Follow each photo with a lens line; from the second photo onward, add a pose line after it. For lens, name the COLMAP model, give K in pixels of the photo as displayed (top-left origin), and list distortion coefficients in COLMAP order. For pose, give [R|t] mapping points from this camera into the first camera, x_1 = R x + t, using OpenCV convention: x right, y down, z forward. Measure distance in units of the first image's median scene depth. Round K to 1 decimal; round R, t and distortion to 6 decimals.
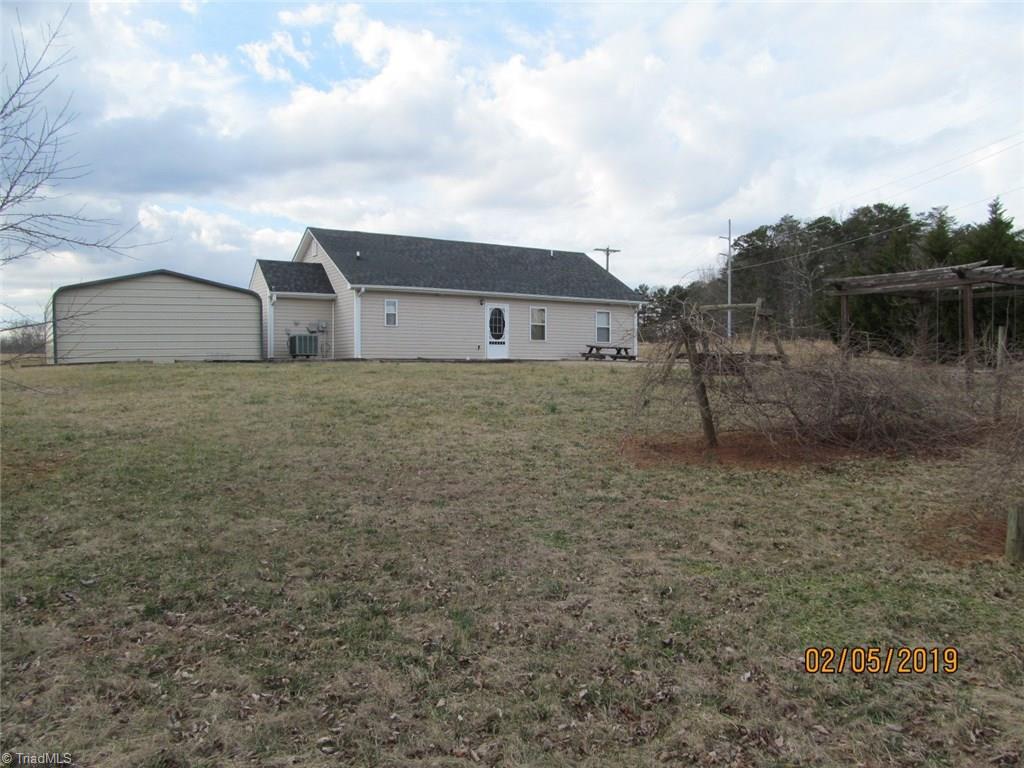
lens RADIAL K [[853.0, 0, 515.2], [0, 853.0, 385.8], [0, 0, 1]] dist [-0.049412, -0.007014]
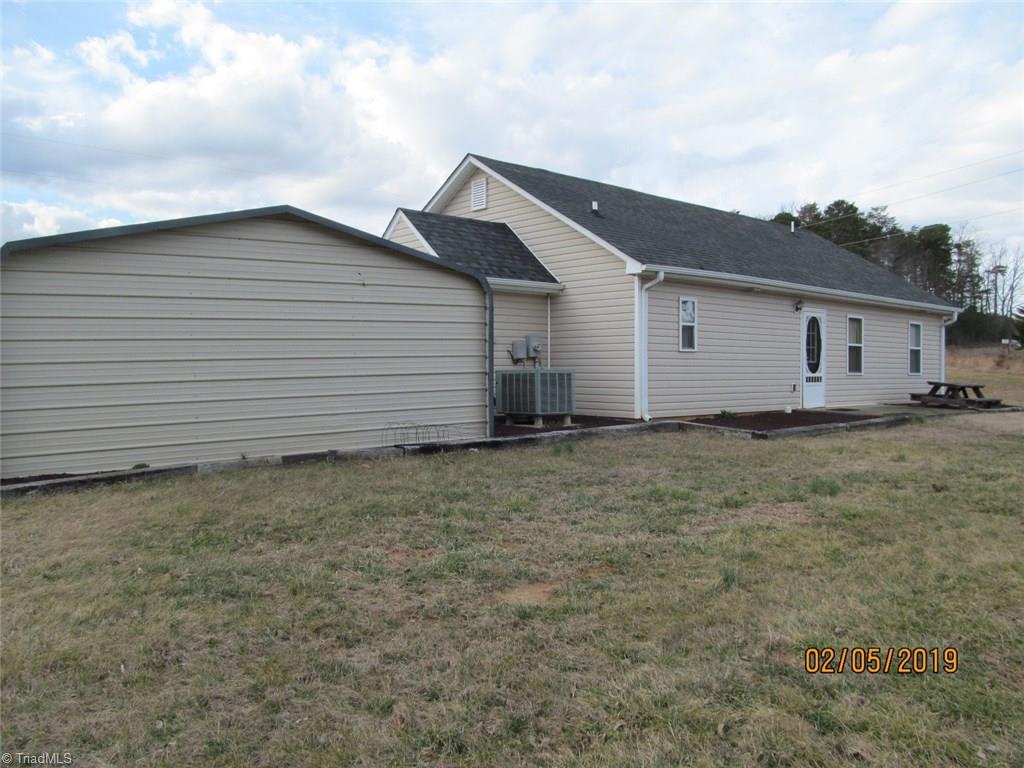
lens RADIAL K [[853.0, 0, 508.0], [0, 853.0, 385.9], [0, 0, 1]] dist [-0.049412, -0.007014]
pose [[0.988691, -0.000190, 0.149968, -0.305264], [0.000407, 0.999999, -0.001415, -0.045959], [-0.149967, 0.001460, 0.988690, 0.490443]]
